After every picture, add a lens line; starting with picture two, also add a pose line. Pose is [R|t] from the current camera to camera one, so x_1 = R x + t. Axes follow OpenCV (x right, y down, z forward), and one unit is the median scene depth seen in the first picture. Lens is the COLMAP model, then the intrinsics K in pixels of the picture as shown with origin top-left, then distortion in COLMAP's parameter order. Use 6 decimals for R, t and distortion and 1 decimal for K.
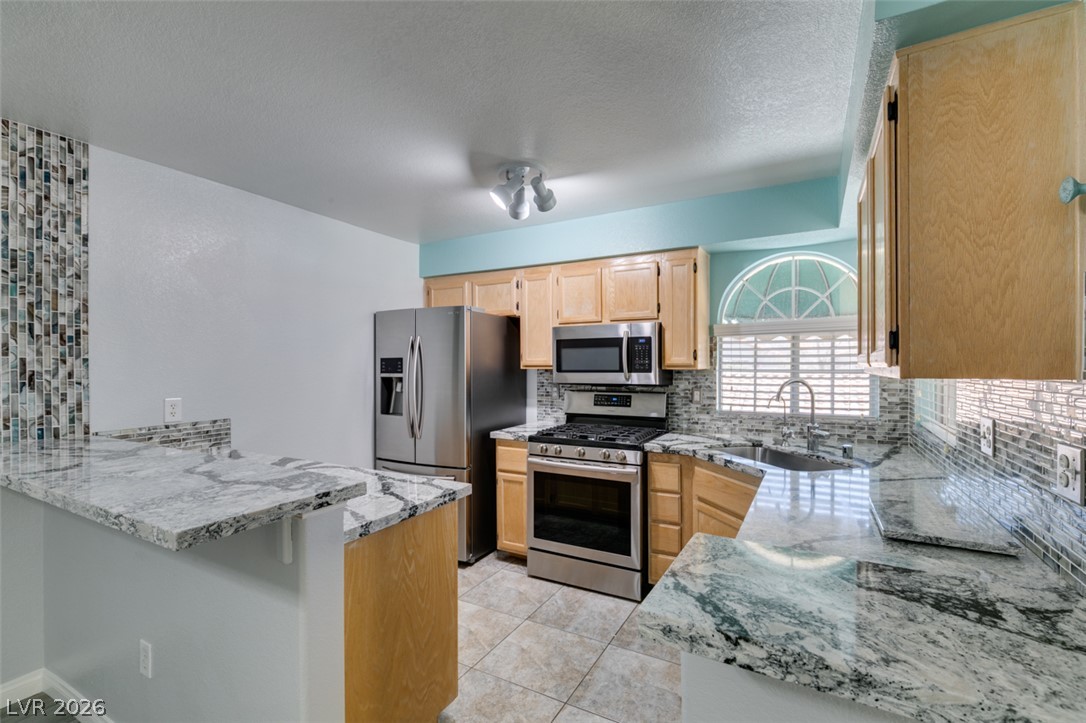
lens RADIAL K [[487.6, 0, 538.3], [0, 487.6, 364.4], [0, 0, 1]] dist [0.004196, -0.001198]
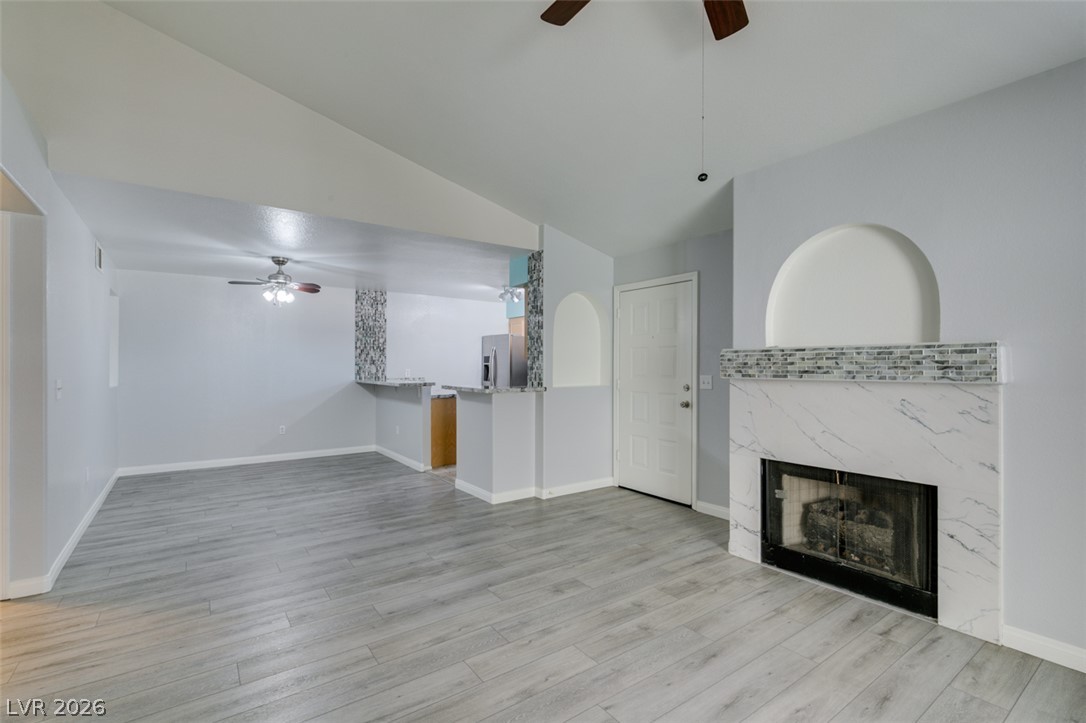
lens RADIAL K [[487.6, 0, 541.9], [0, 487.6, 365.1], [0, 0, 1]] dist [0.004196, -0.001198]
pose [[0.911336, 0.003946, -0.411643, 1.257578], [-0.005278, 0.999984, -0.002100, 0.045300], [0.411628, 0.004086, 0.911343, -1.413264]]
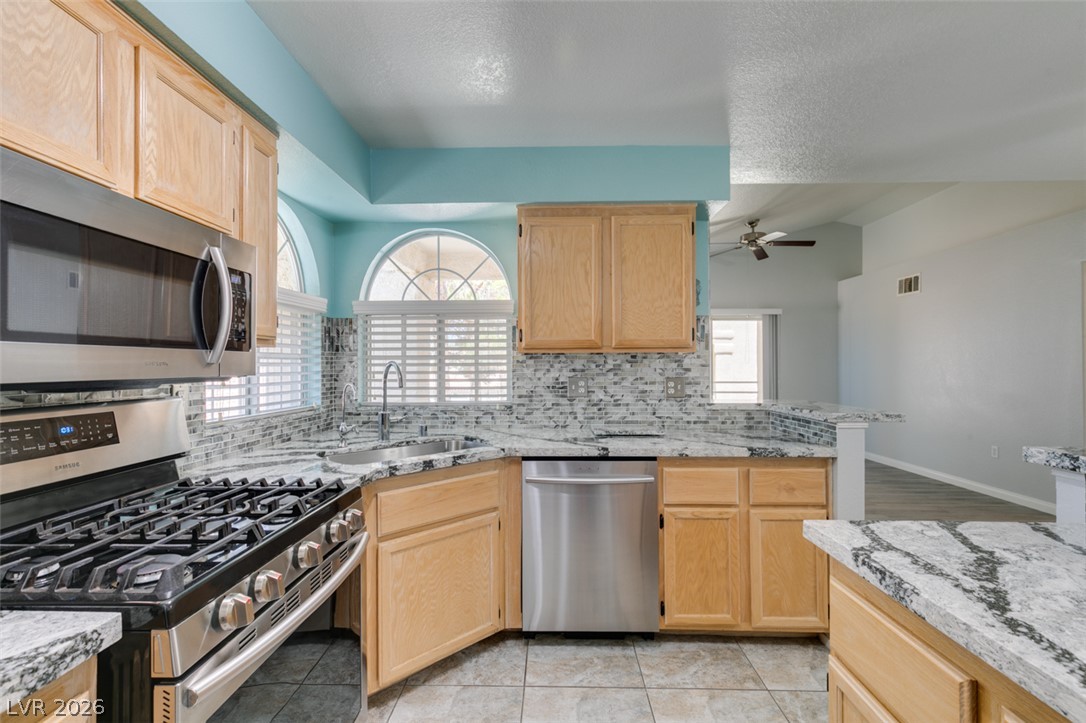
lens RADIAL K [[487.6, 0, 539.2], [0, 487.6, 359.8], [0, 0, 1]] dist [0.004196, -0.001198]
pose [[-0.469065, 0.016487, 0.883010, -0.397623], [0.006193, 0.999863, -0.015379, 0.042385], [-0.883142, -0.001745, -0.469103, 1.202281]]
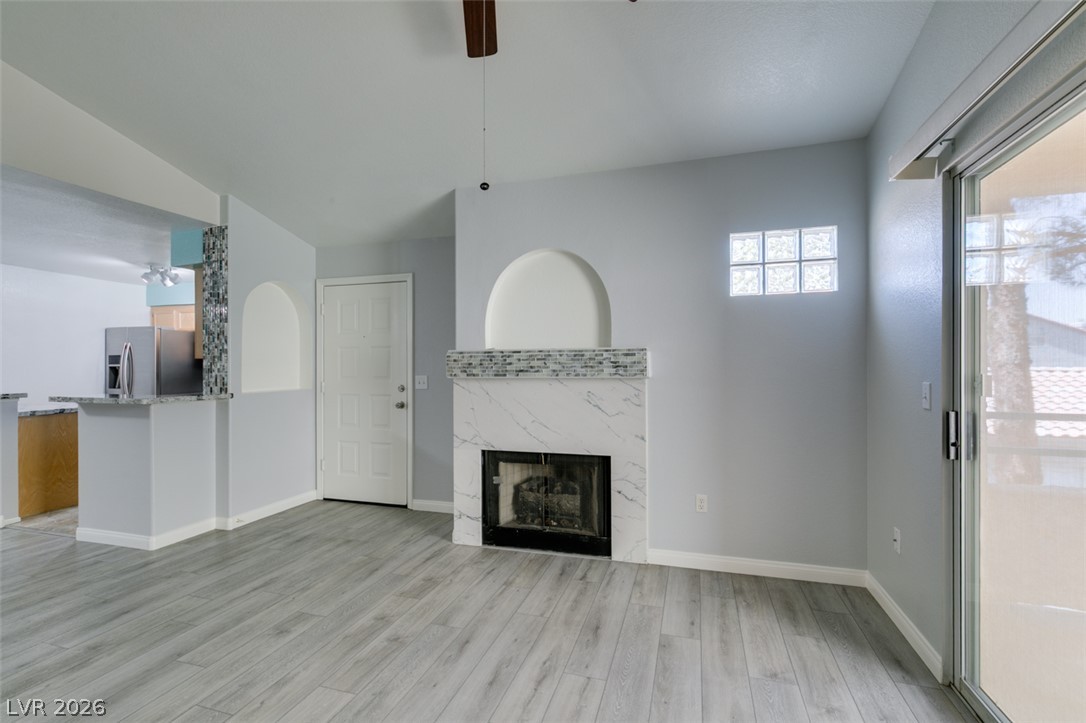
lens RADIAL K [[487.6, 0, 542.7], [0, 487.6, 364.6], [0, 0, 1]] dist [0.004196, -0.001198]
pose [[0.975976, -0.000574, 0.217879, 1.122007], [0.001911, 0.999981, -0.005926, 0.046298], [-0.217872, 0.006200, 0.975958, -1.417578]]
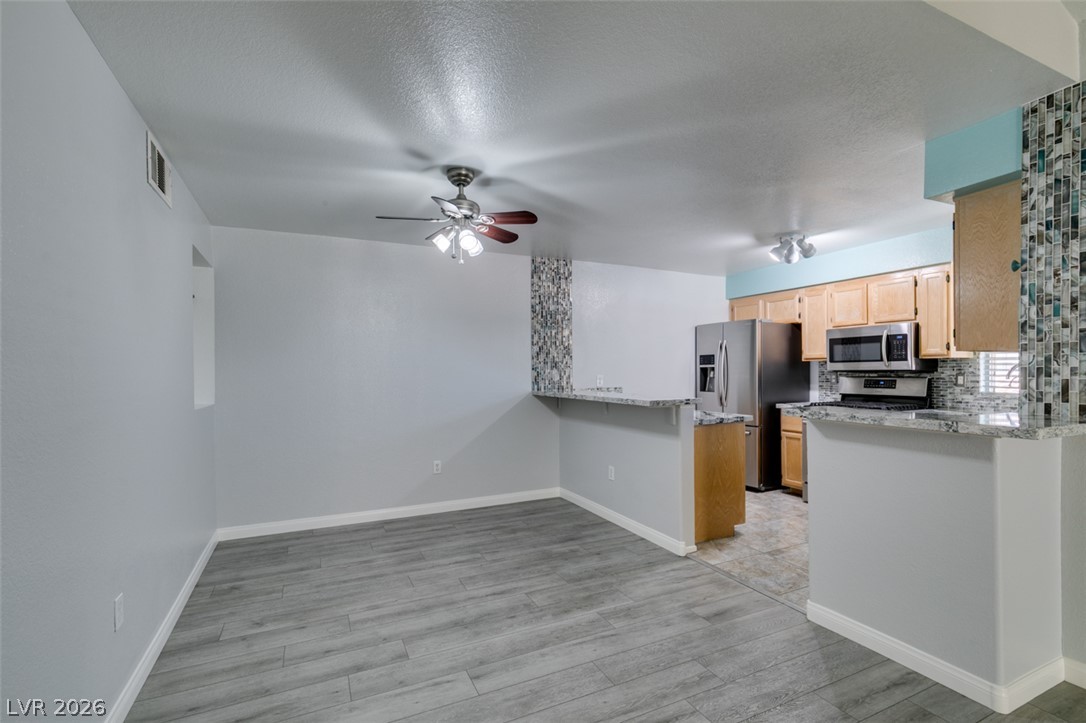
lens RADIAL K [[487.6, 0, 538.3], [0, 487.6, 374.8], [0, 0, 1]] dist [0.004196, -0.001198]
pose [[0.819783, 0.001829, -0.572671, 0.209473], [0.003718, 0.999957, 0.008516, 0.049466], [0.572662, -0.009111, 0.819741, -0.821441]]
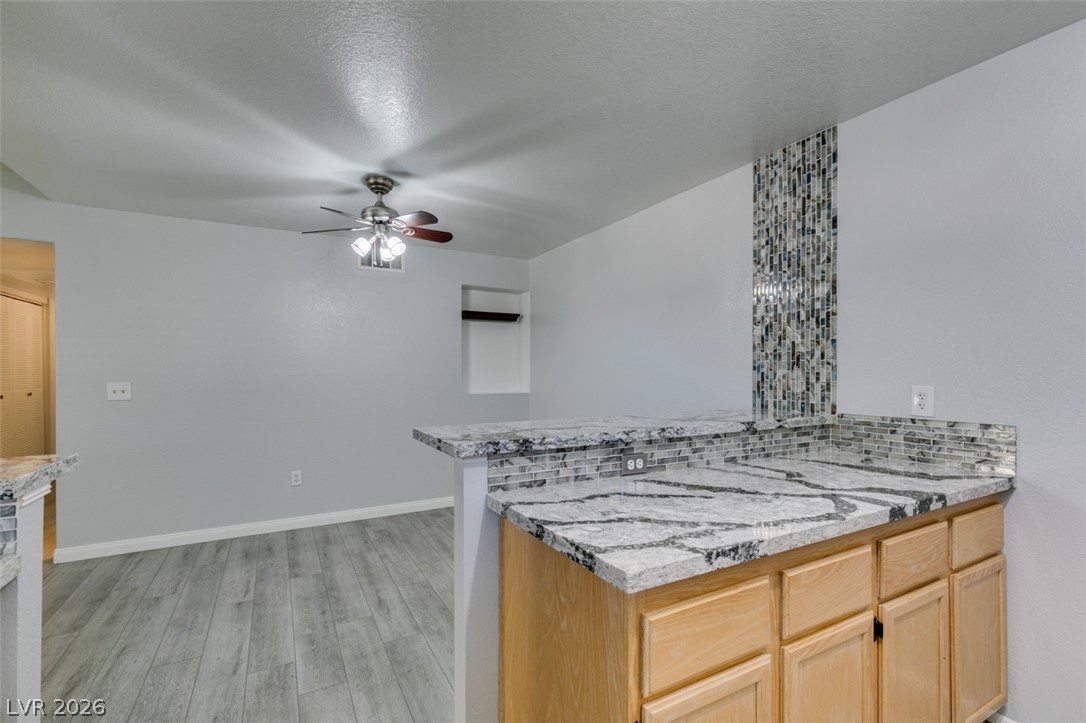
lens RADIAL K [[487.6, 0, 543.9], [0, 487.6, 372.4], [0, 0, 1]] dist [0.004196, -0.001198]
pose [[-0.518668, 0.009025, -0.854928, 0.223256], [-0.000691, 0.999940, 0.010976, 0.040801], [0.854975, 0.006284, -0.518631, 0.894338]]
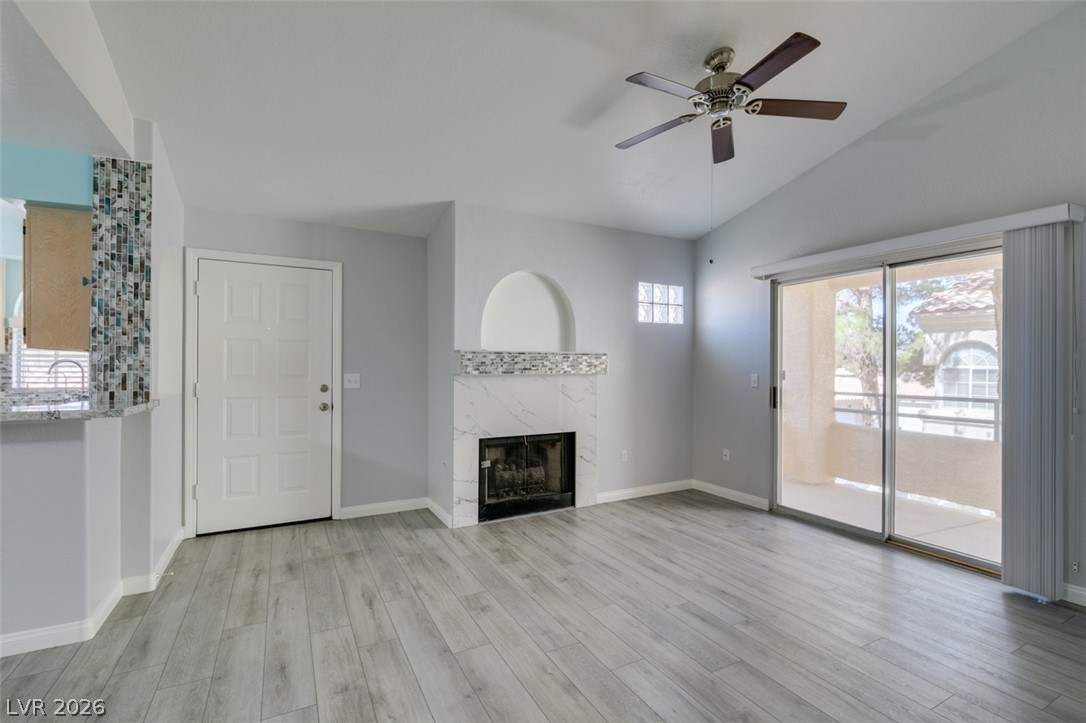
lens RADIAL K [[487.6, 0, 543.3], [0, 487.6, 364.7], [0, 0, 1]] dist [0.004196, -0.001198]
pose [[0.528997, 0.007827, 0.848588, 0.032512], [-0.003810, 0.999969, -0.006848, 0.051672], [-0.848615, 0.000389, 0.529010, -1.032506]]
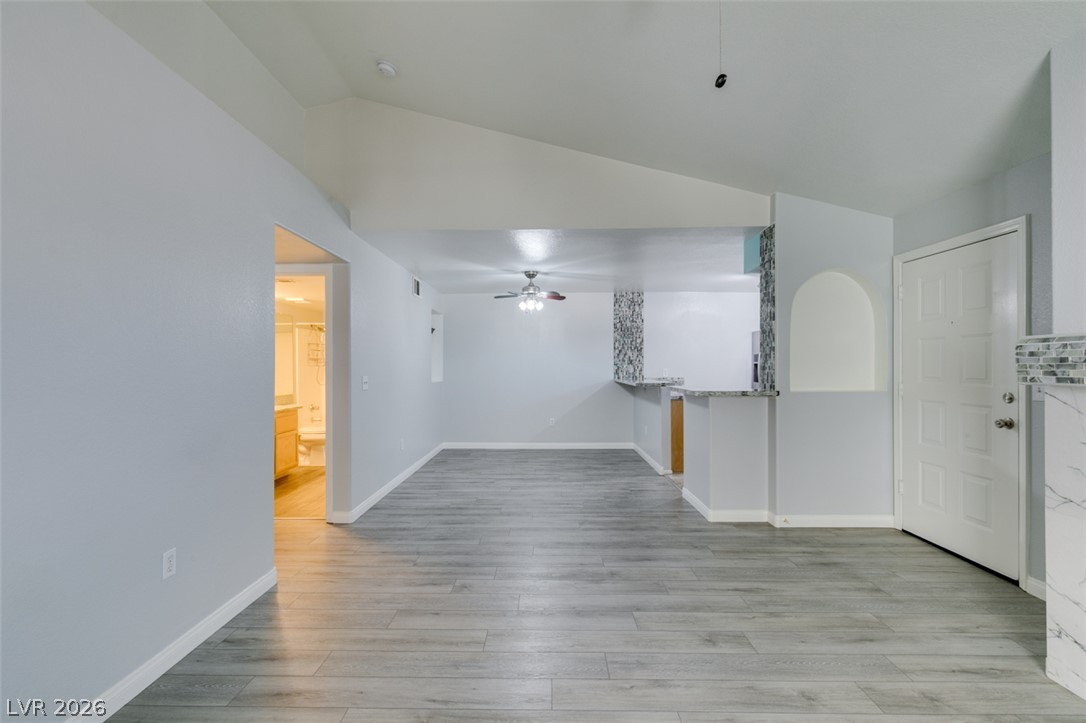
lens RADIAL K [[487.6, 0, 542.4], [0, 487.6, 362.7], [0, 0, 1]] dist [0.004196, -0.001198]
pose [[0.488249, -0.003190, -0.872699, 1.475133], [-0.001701, 0.999988, -0.004606, 0.045466], [0.872703, 0.003733, 0.488237, -1.099500]]
